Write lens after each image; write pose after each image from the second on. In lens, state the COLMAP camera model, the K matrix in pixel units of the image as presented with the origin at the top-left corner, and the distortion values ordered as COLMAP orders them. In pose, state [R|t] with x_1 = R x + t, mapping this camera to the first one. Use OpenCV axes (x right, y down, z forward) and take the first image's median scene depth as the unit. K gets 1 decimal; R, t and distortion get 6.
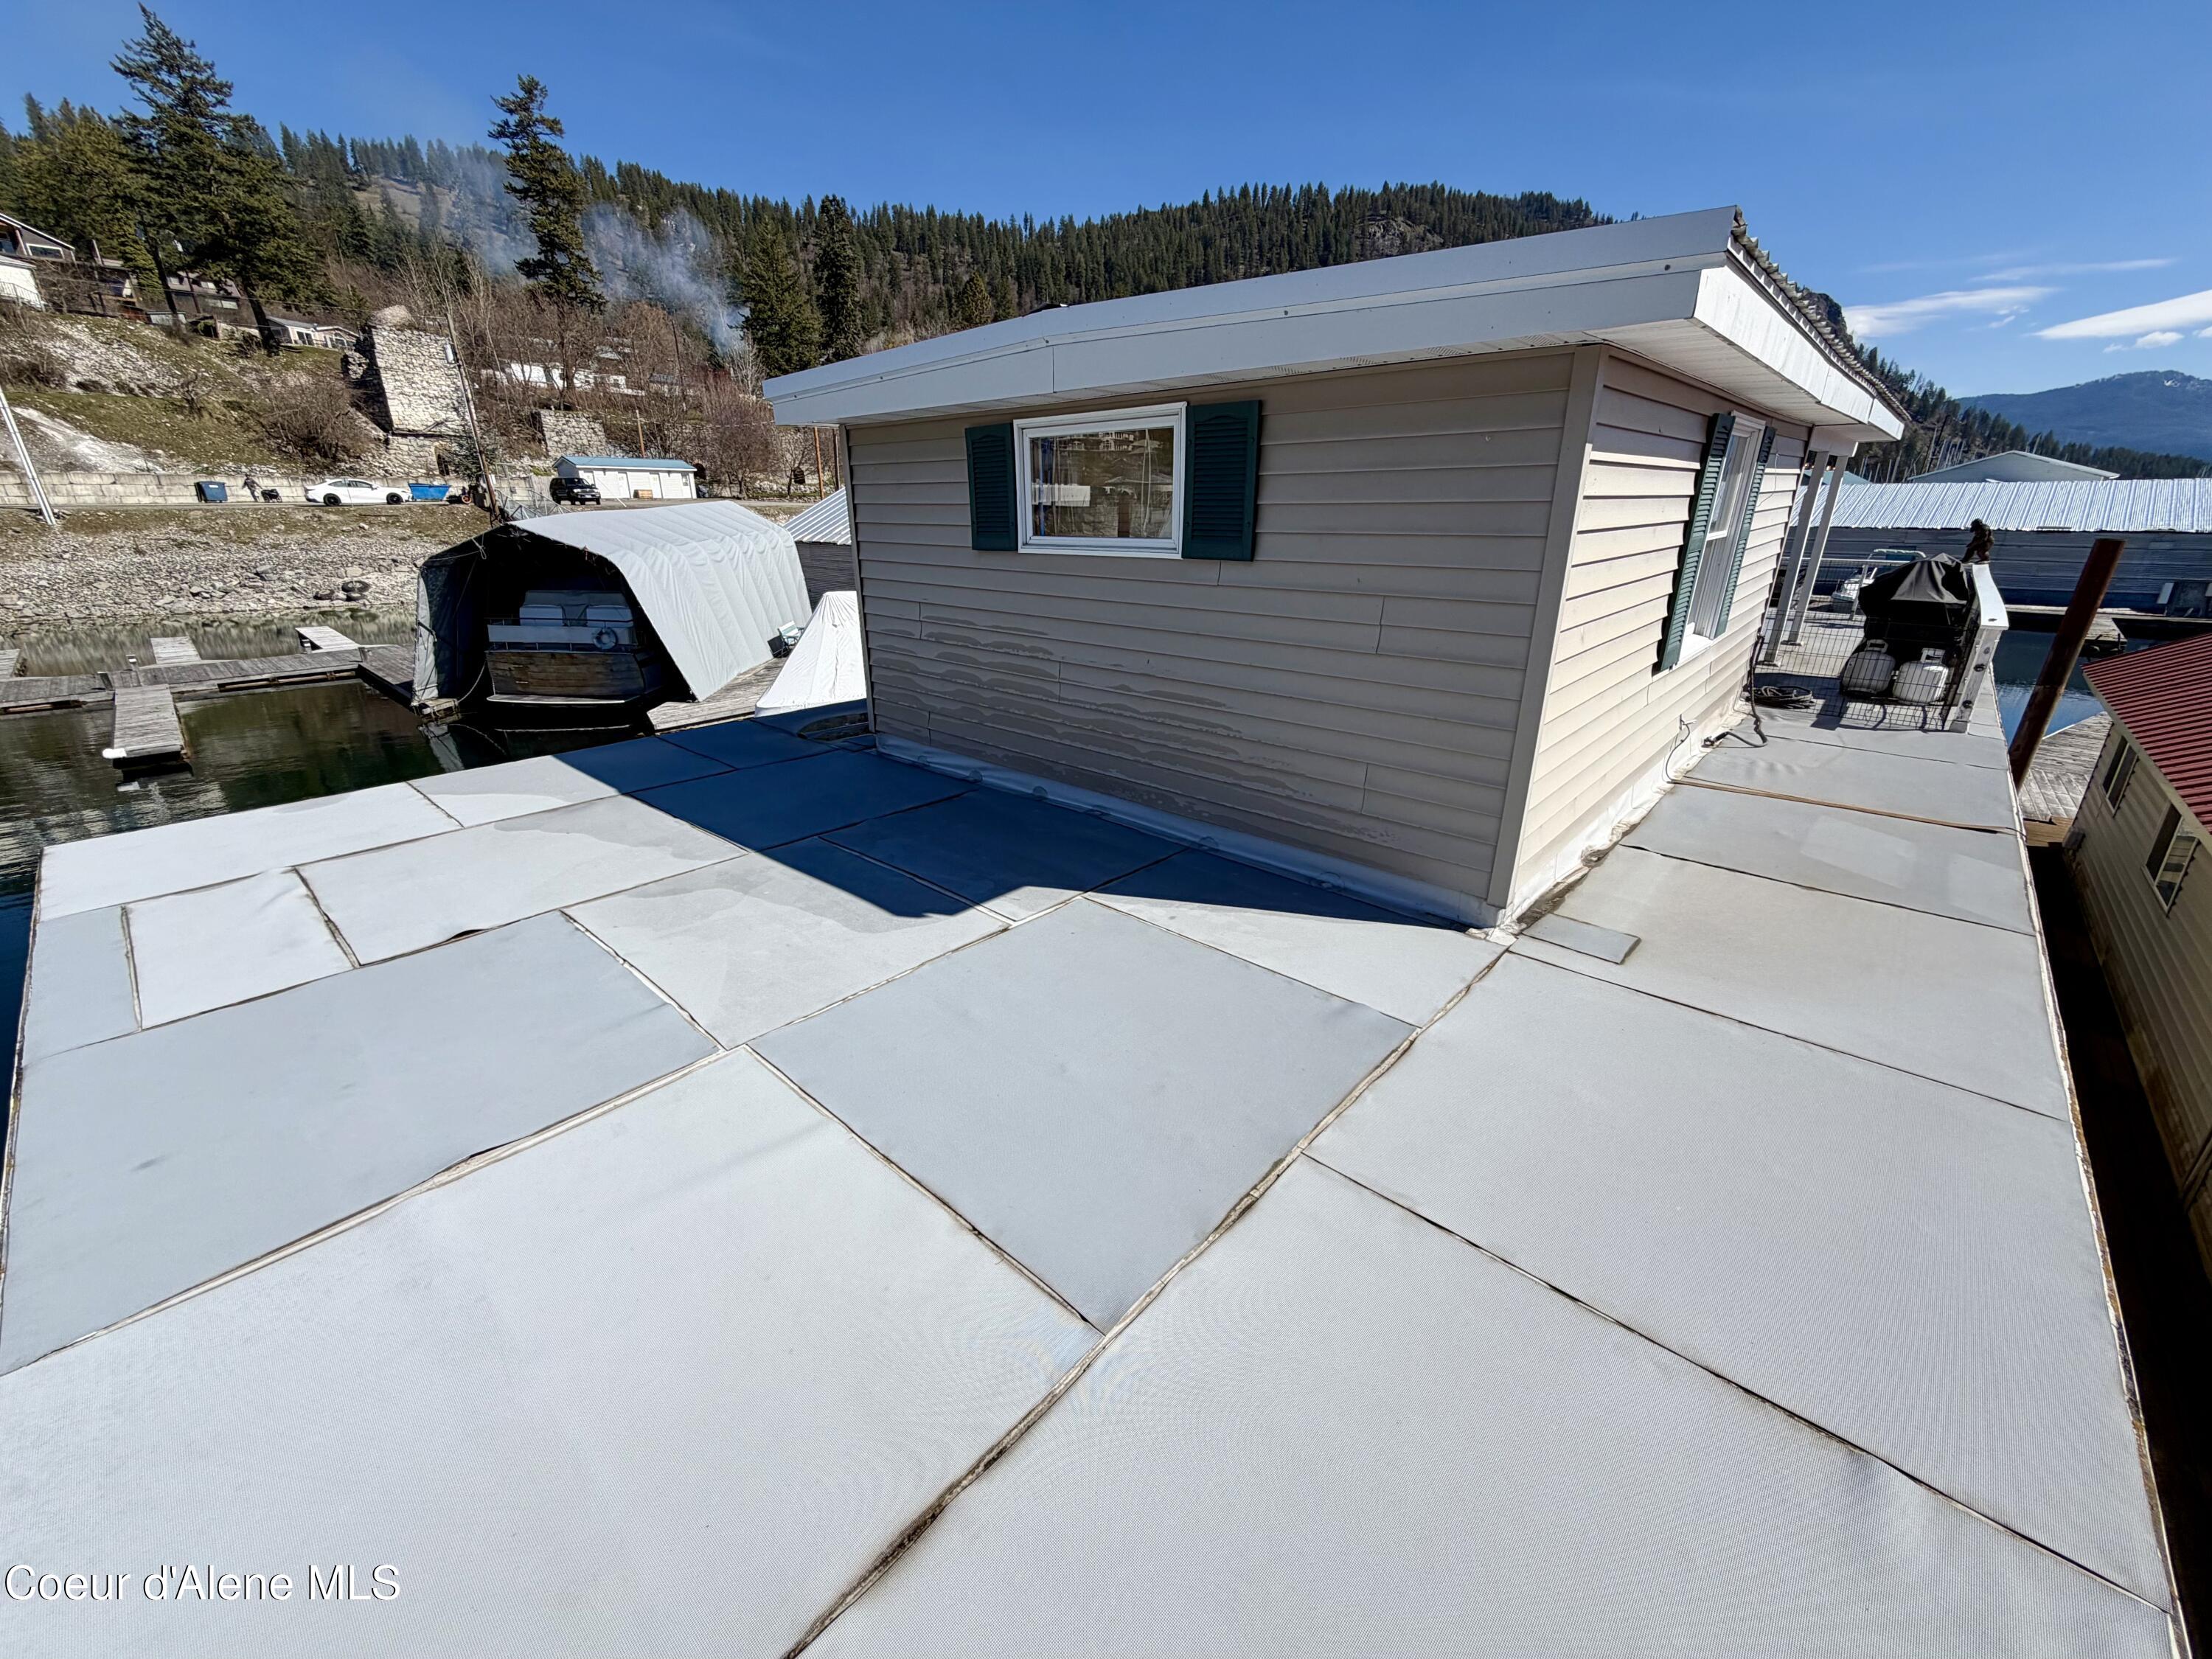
lens RADIAL K [[879.4, 0, 1103.8], [0, 879.4, 829.4], [0, 0, 1]] dist [-0.009483, 0.002098]
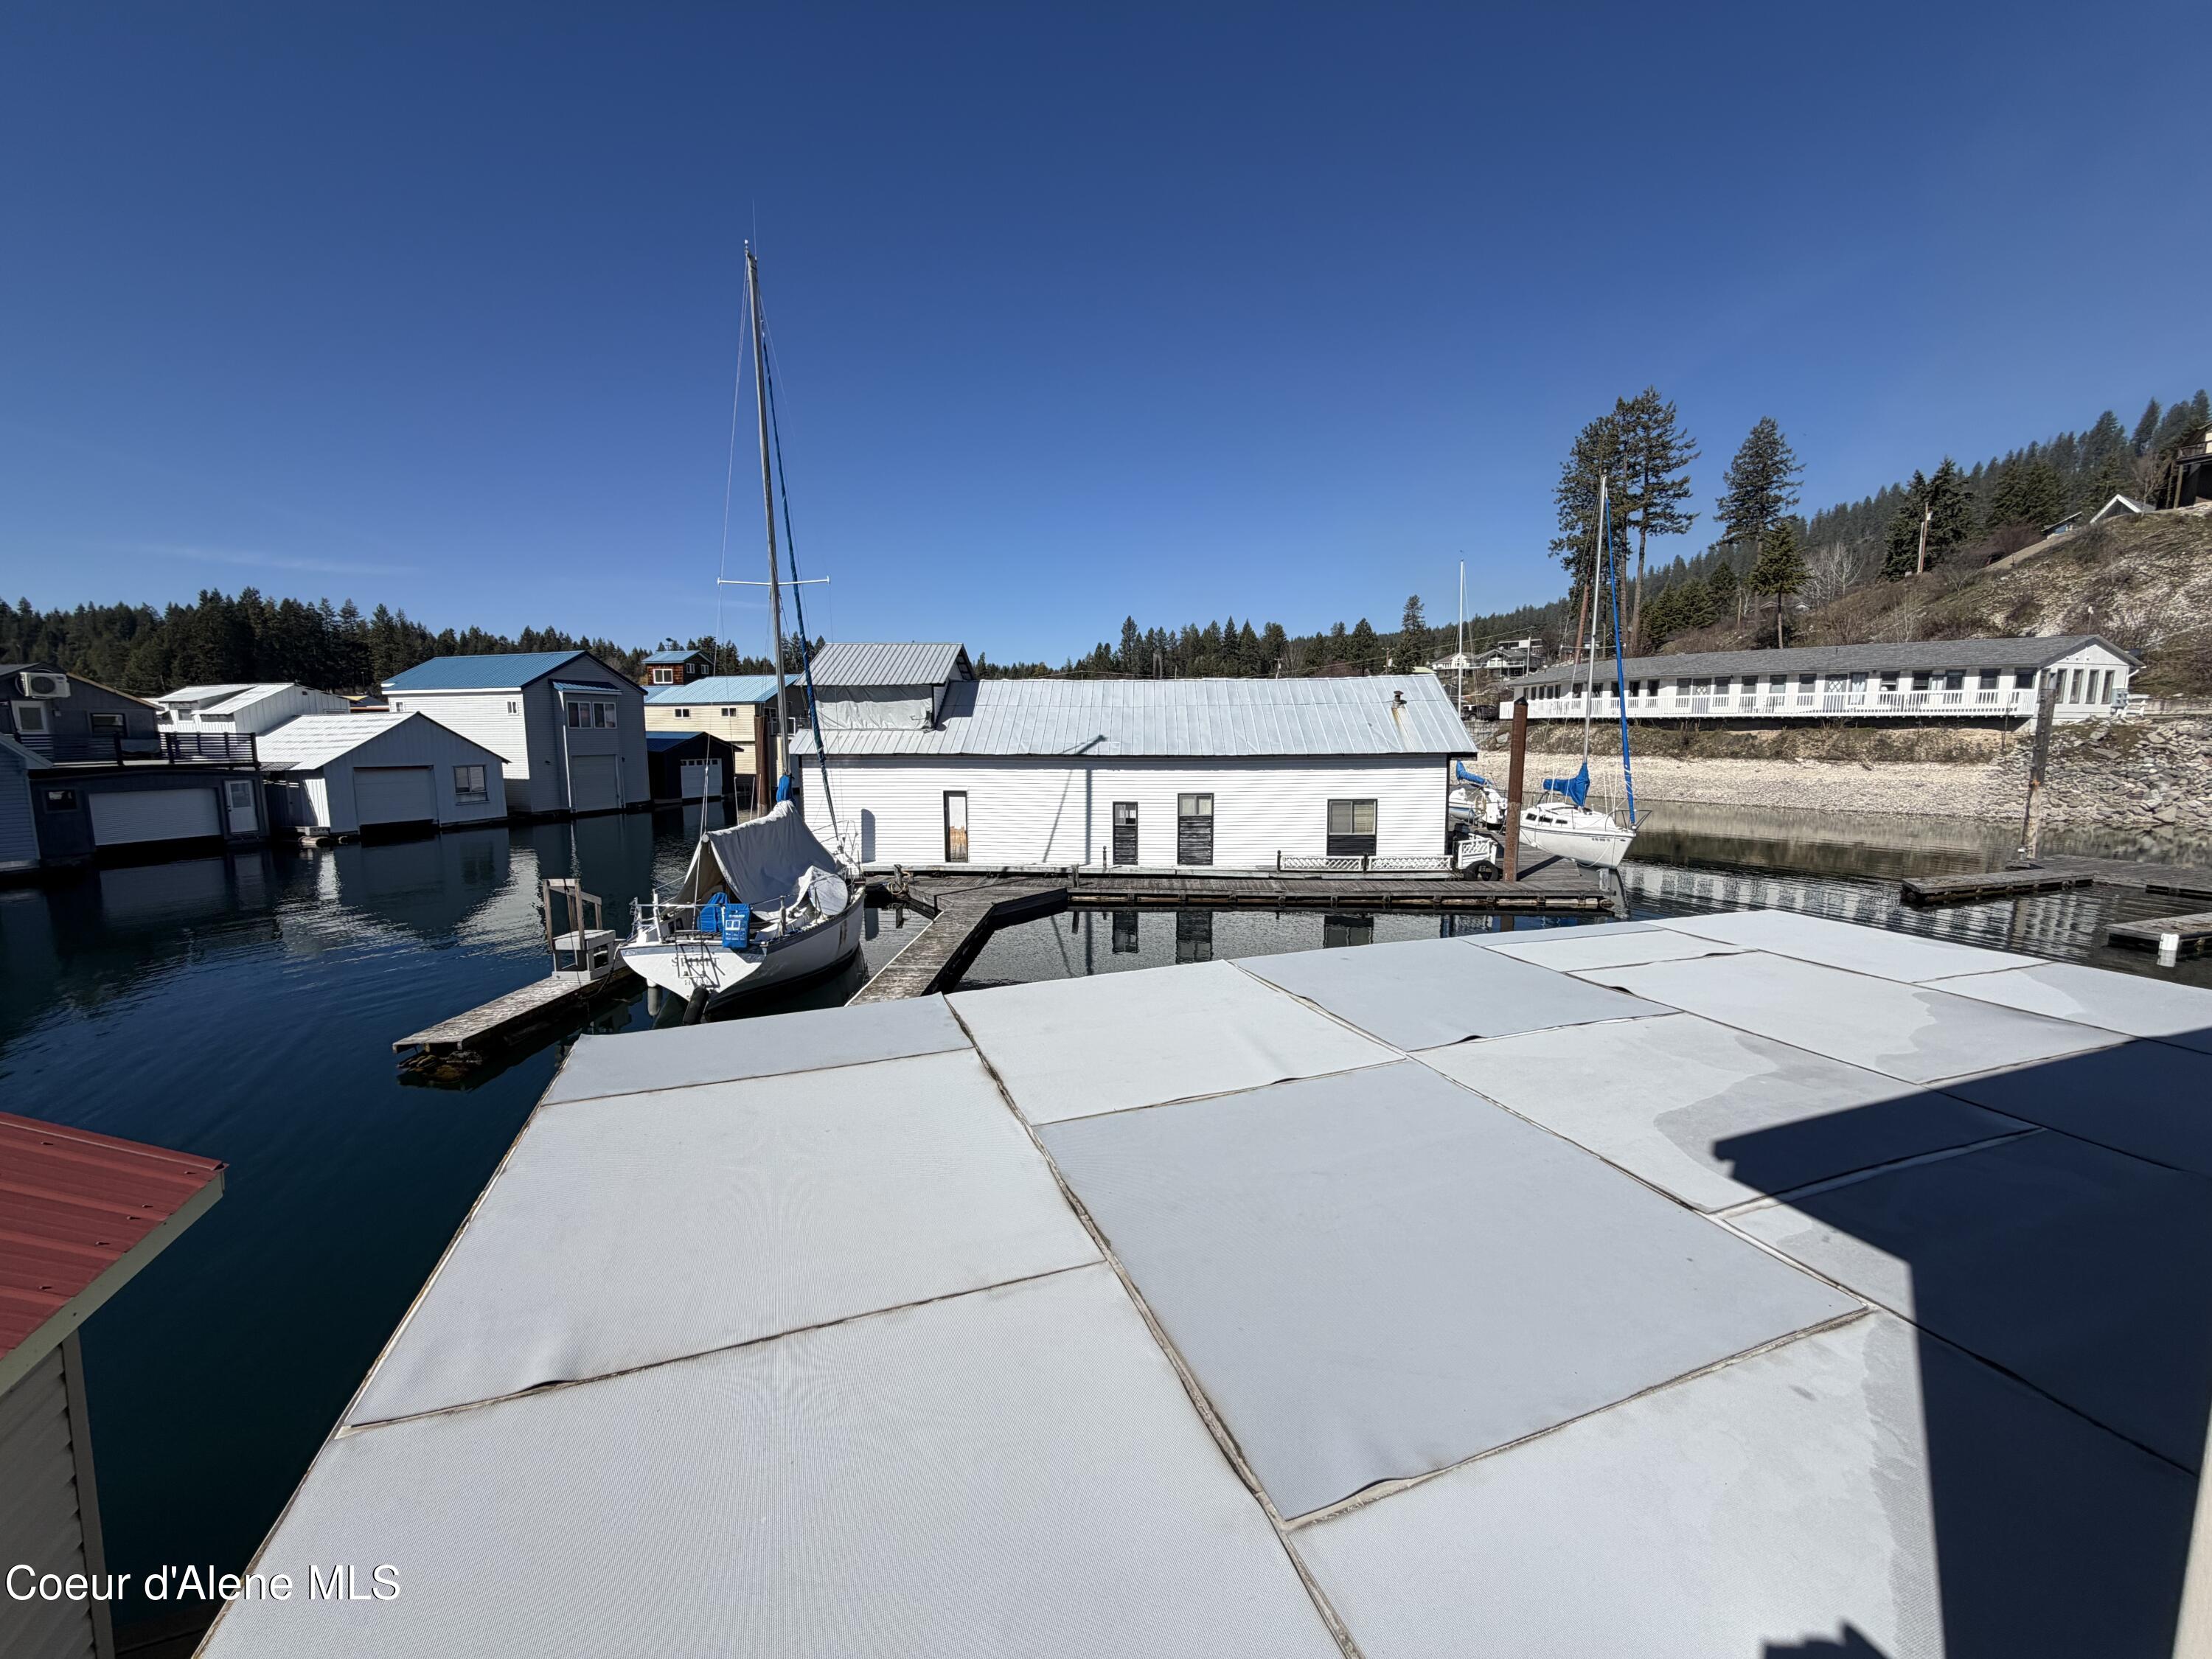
lens RADIAL K [[879.4, 0, 1101.2], [0, 879.4, 831.8], [0, 0, 1]] dist [-0.009483, 0.002098]
pose [[-0.462803, 0.110950, -0.879490, 0.616839], [-0.306149, 0.911085, 0.276037, -0.183611], [0.831917, 0.397006, -0.387686, 0.731180]]
